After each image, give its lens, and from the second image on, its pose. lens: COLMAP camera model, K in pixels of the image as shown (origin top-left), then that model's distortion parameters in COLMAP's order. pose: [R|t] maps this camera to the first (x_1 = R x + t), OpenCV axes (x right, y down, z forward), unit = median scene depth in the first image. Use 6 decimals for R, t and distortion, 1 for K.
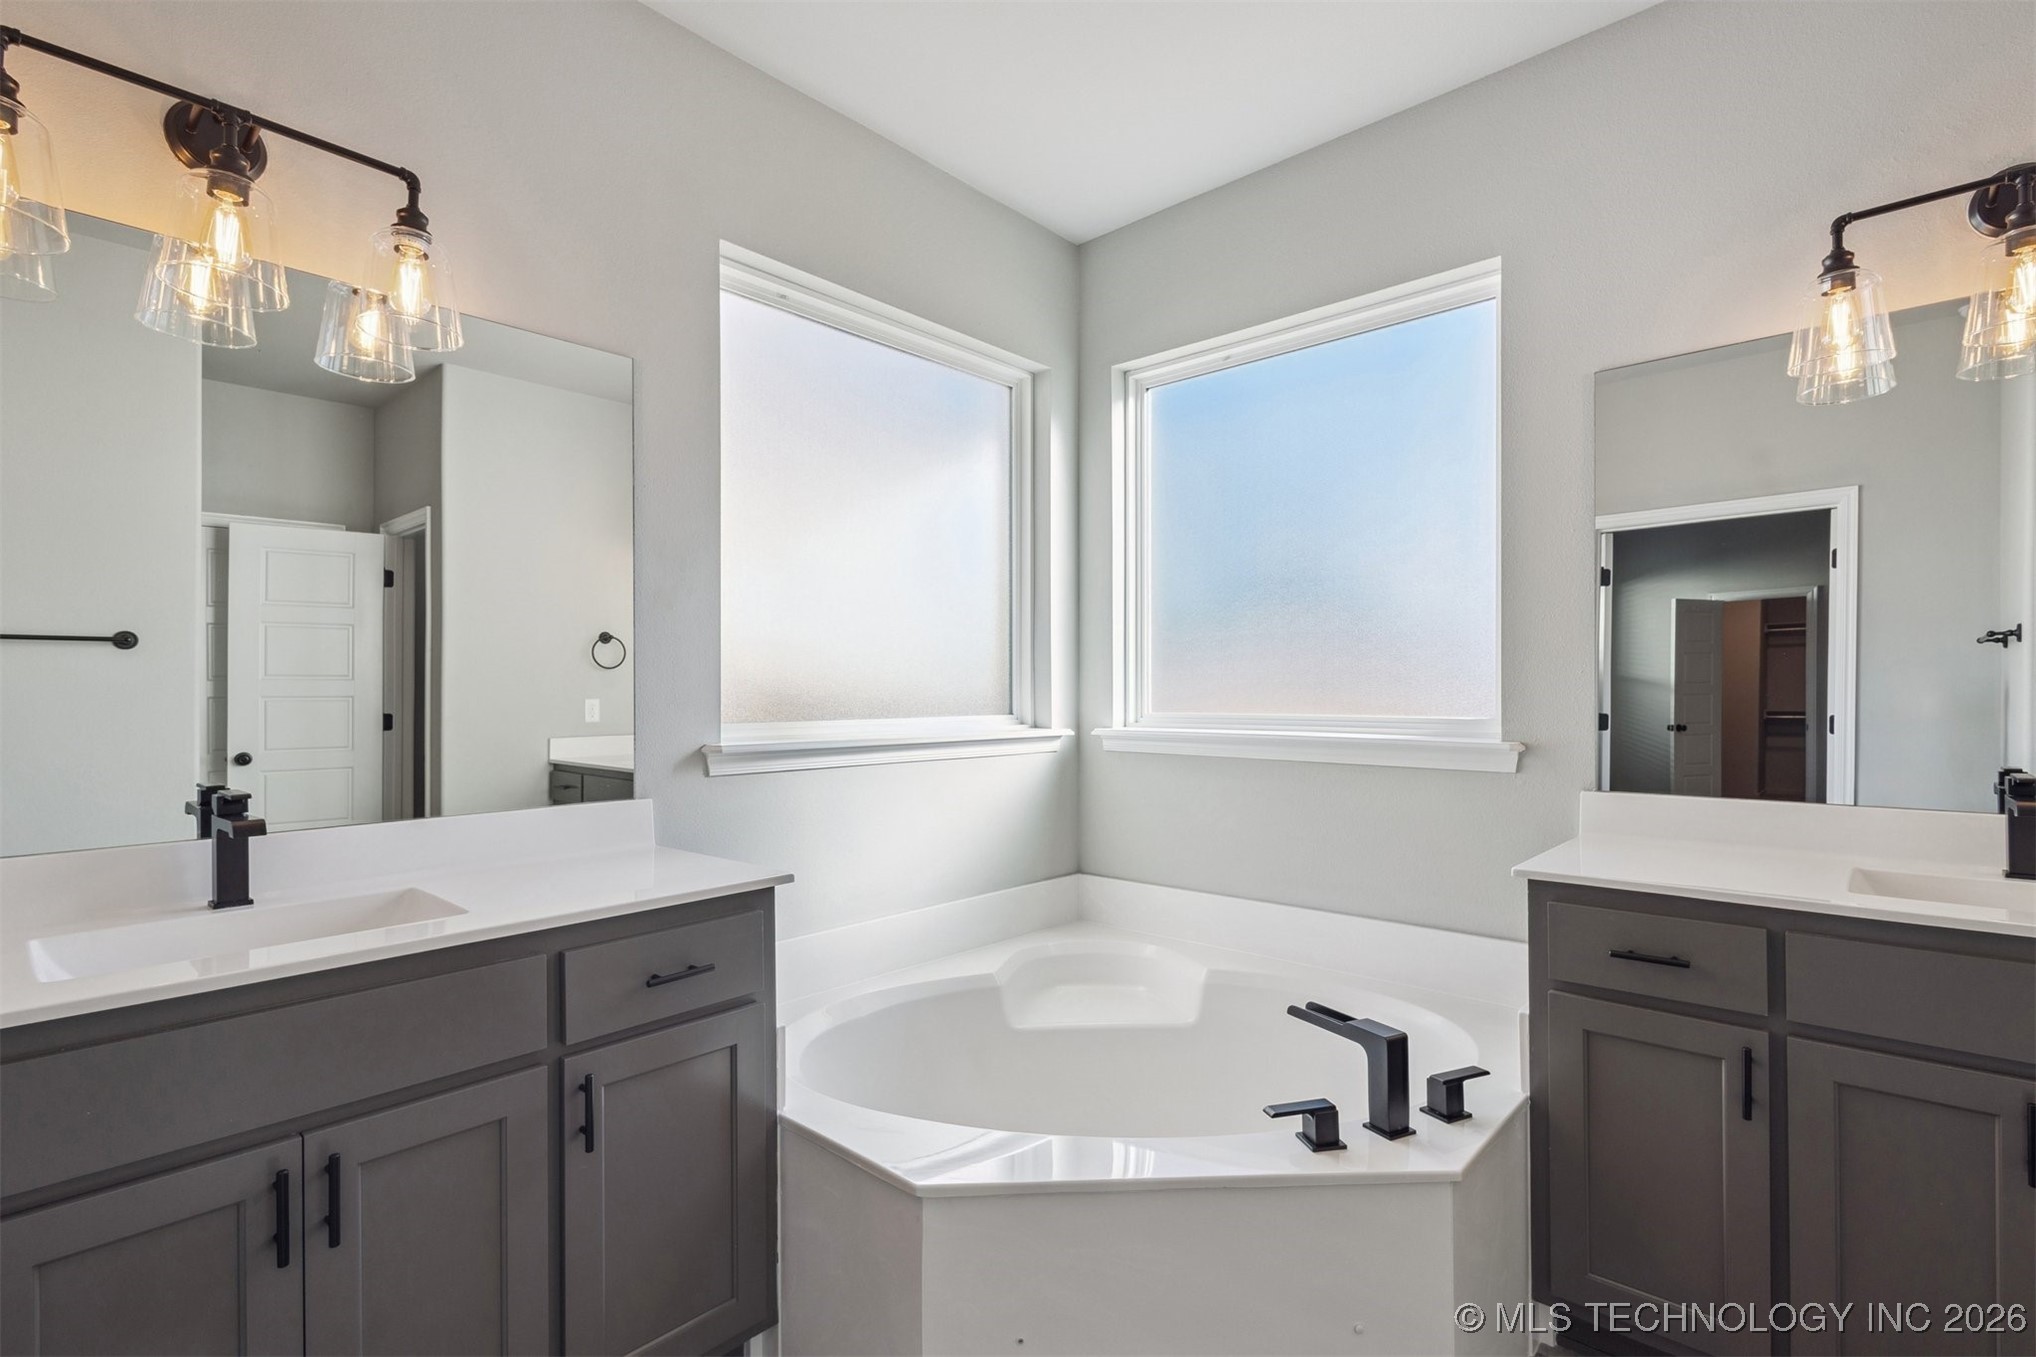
lens RADIAL K [[936.6, 0, 1014.0], [0, 936.6, 681.3], [0, 0, 1]] dist [0.001602, 0.000111]
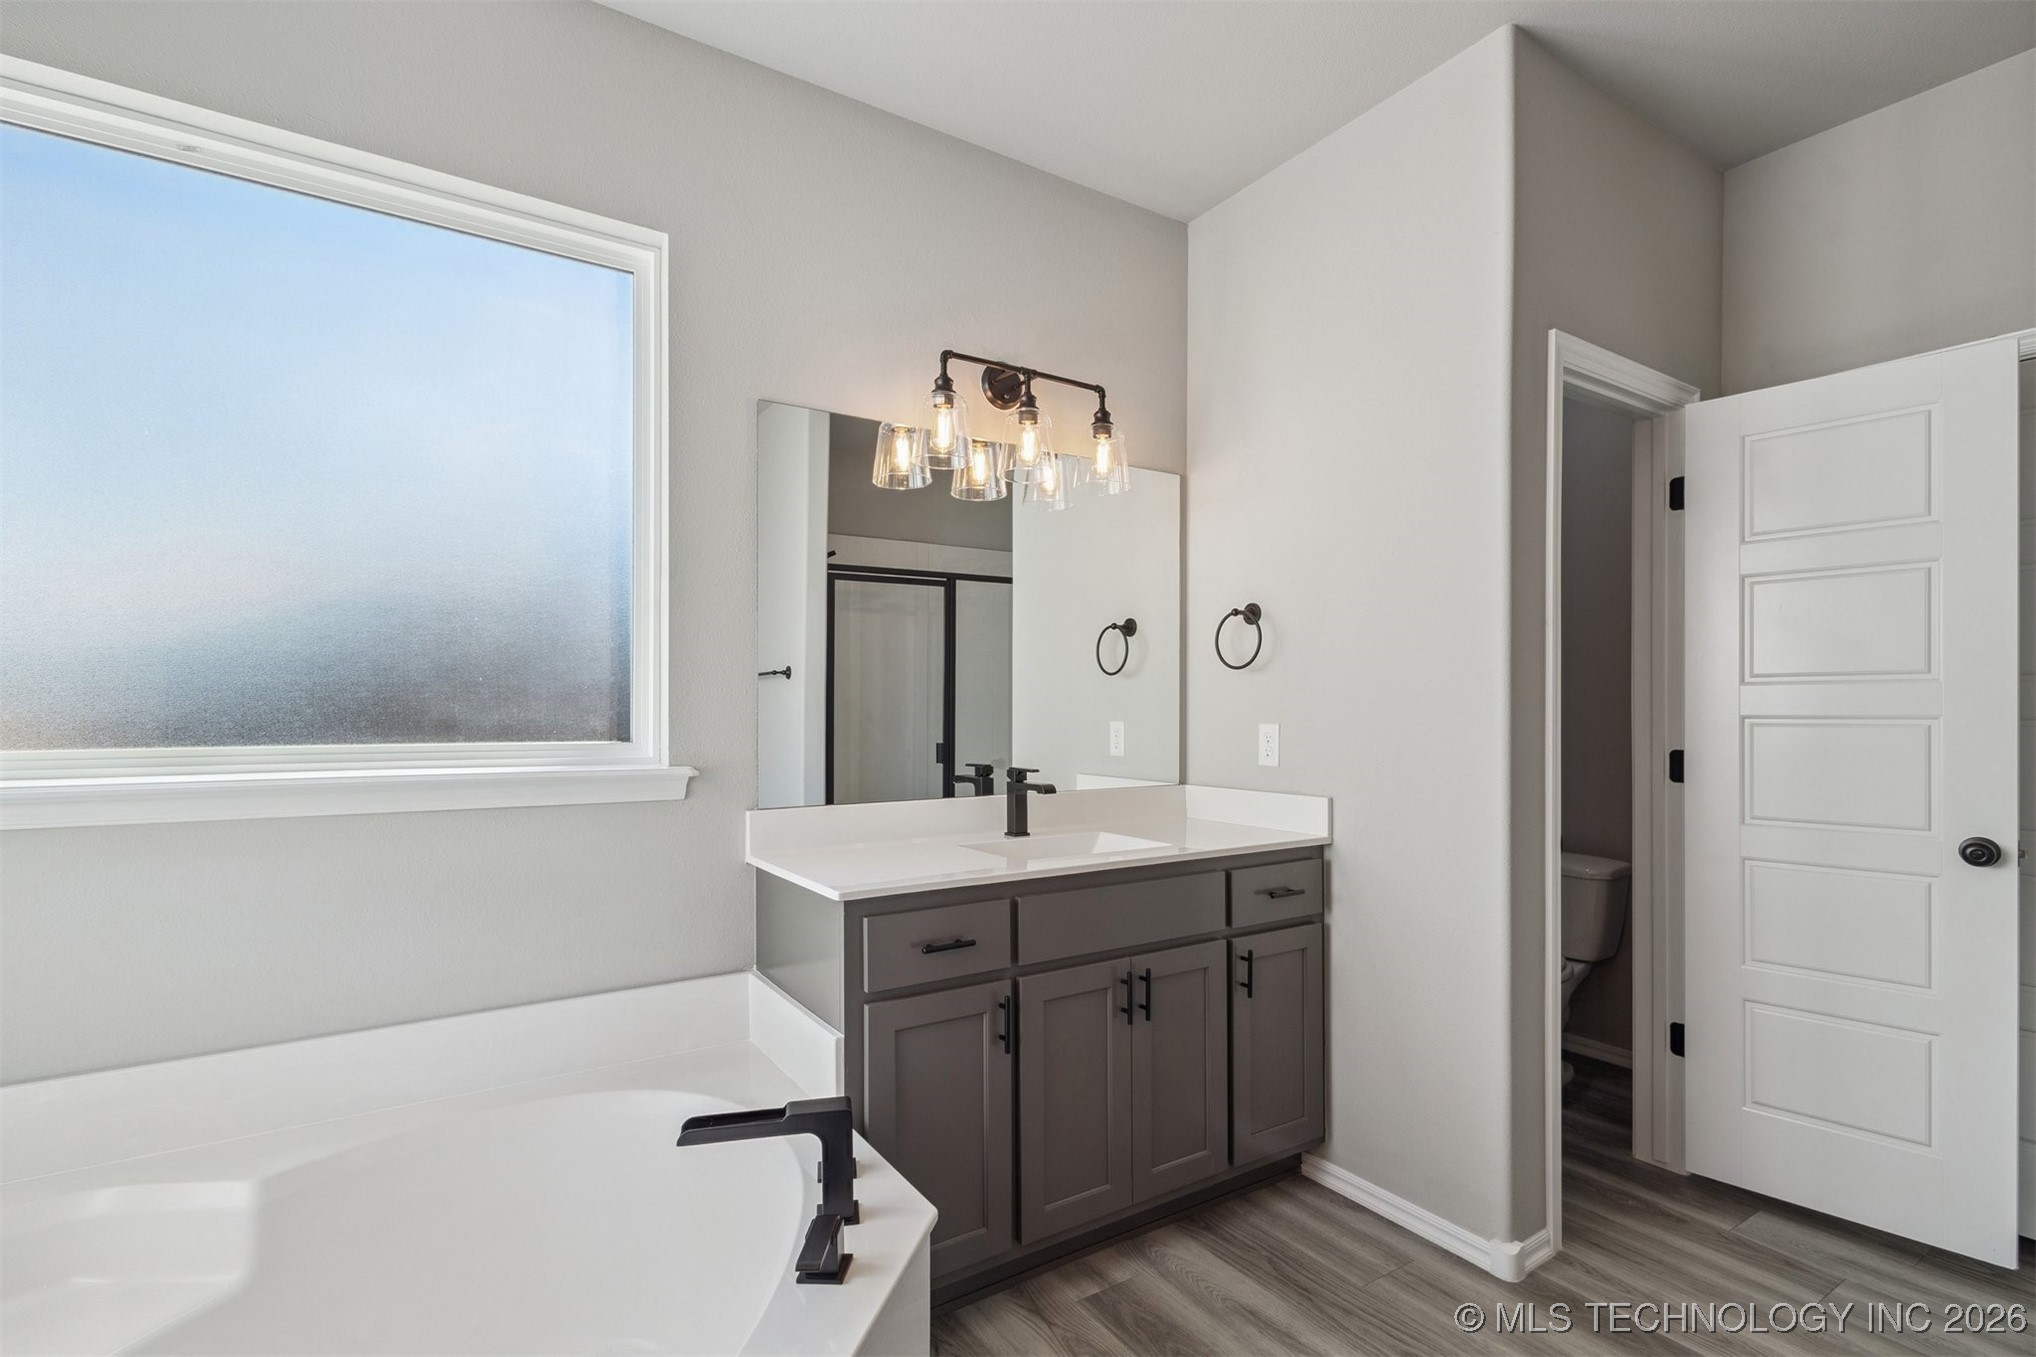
lens RADIAL K [[949.4, 0, 1021.8], [0, 949.4, 708.1], [0, 0, 1]] dist [-0.000018, -0.000161]
pose [[0.248499, 0.008825, 0.968592, -0.369772], [-0.012233, 0.999907, -0.005972, 0.011304], [-0.968555, -0.010365, 0.248584, 0.557223]]
